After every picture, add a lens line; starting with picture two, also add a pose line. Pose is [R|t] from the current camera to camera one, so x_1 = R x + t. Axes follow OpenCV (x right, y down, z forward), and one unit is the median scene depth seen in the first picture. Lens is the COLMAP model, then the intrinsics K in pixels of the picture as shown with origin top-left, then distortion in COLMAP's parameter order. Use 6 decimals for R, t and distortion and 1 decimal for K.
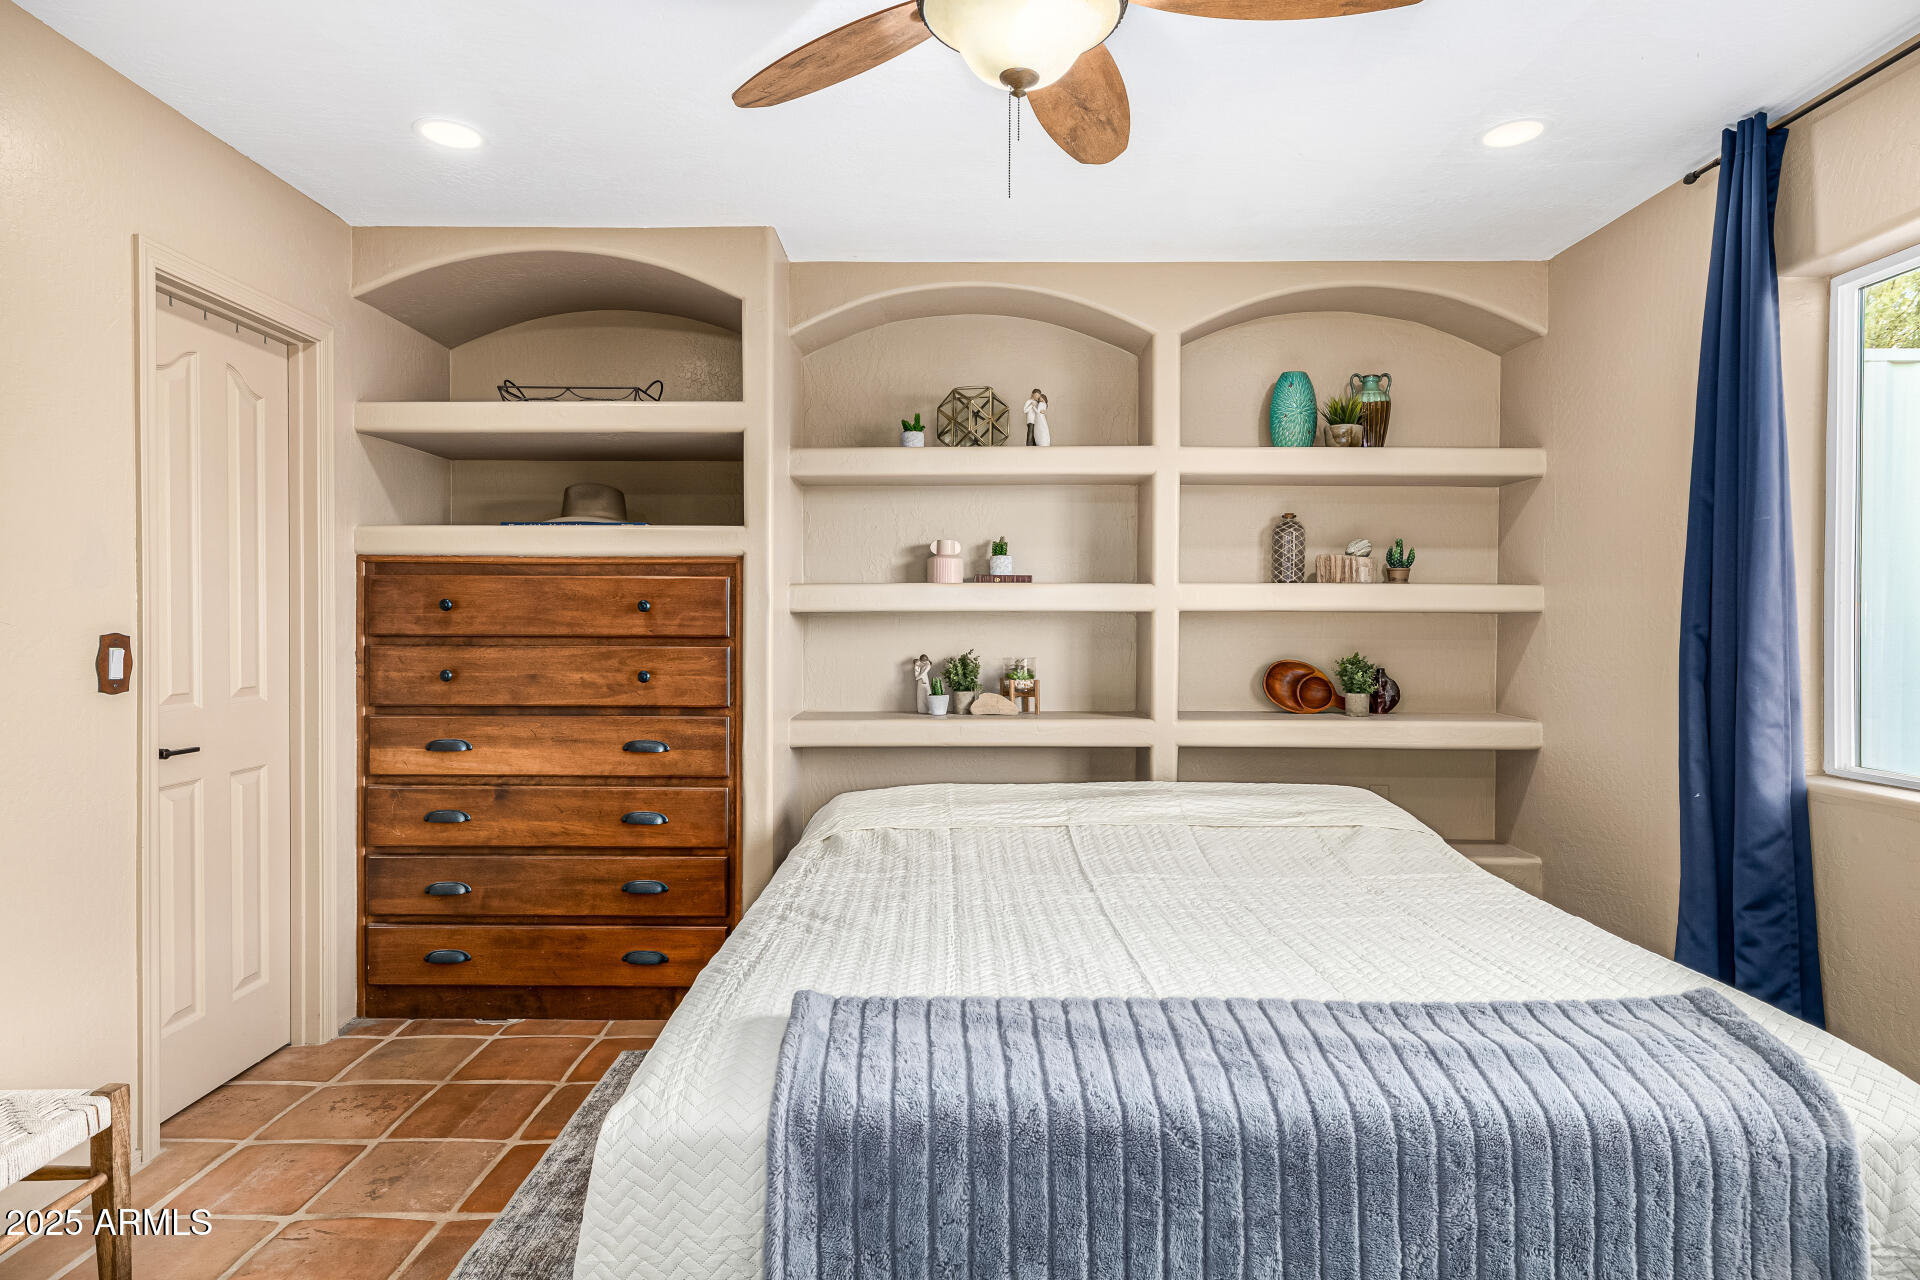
lens RADIAL K [[1056.7, 0, 929.5], [0, 1056.7, 642.2], [0, 0, 1]] dist [-0.001955, -0.000220]
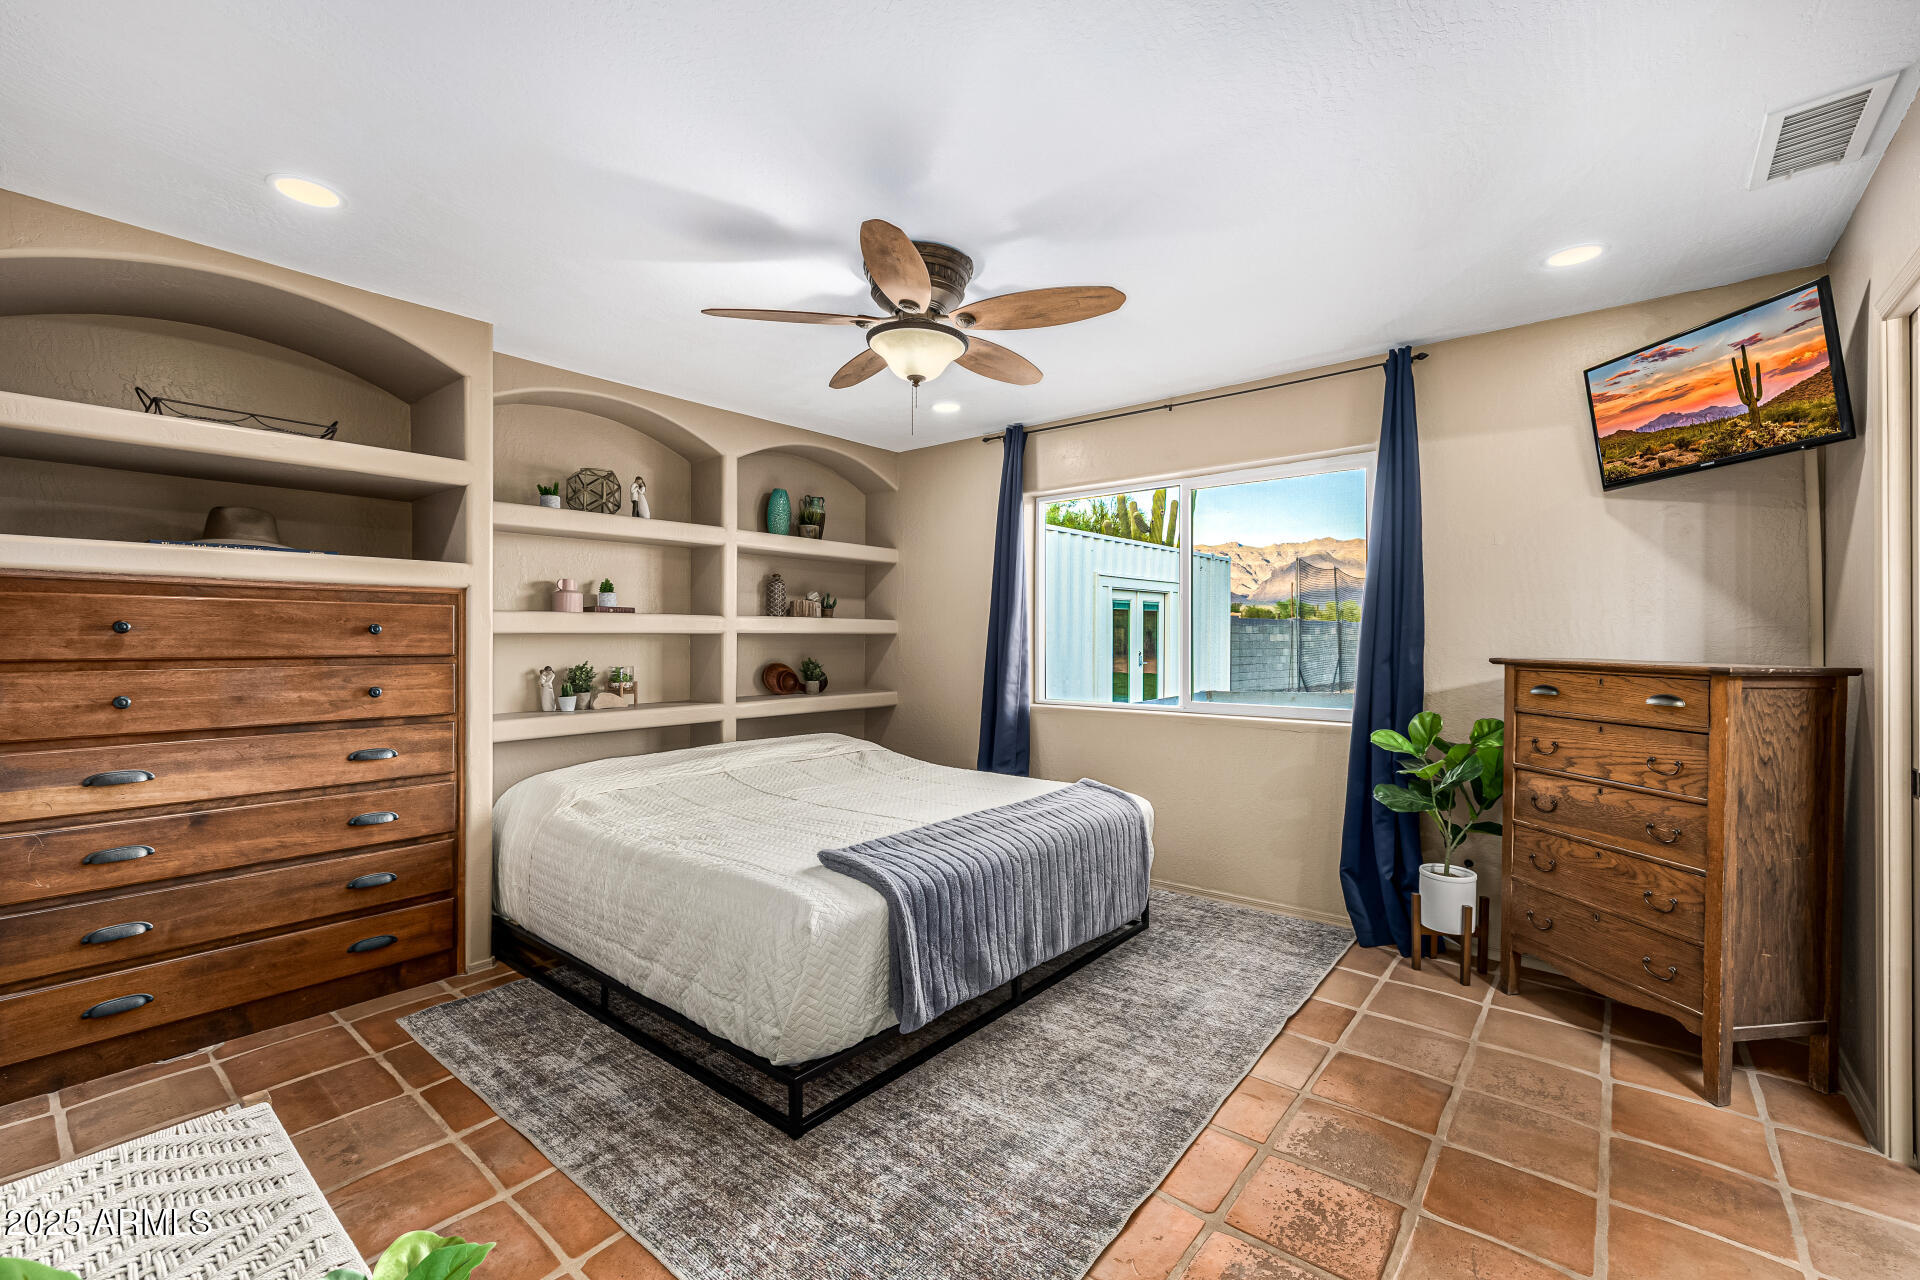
lens RADIAL K [[803.8, 0, 972.7], [0, 803.8, 653.8], [0, 0, 1]] dist [0.004045, -0.000313]
pose [[0.627224, -0.018316, 0.778623, -0.531797], [0.014711, 0.999824, 0.011668, -0.008733], [-0.778700, 0.004136, 0.627383, -0.031397]]
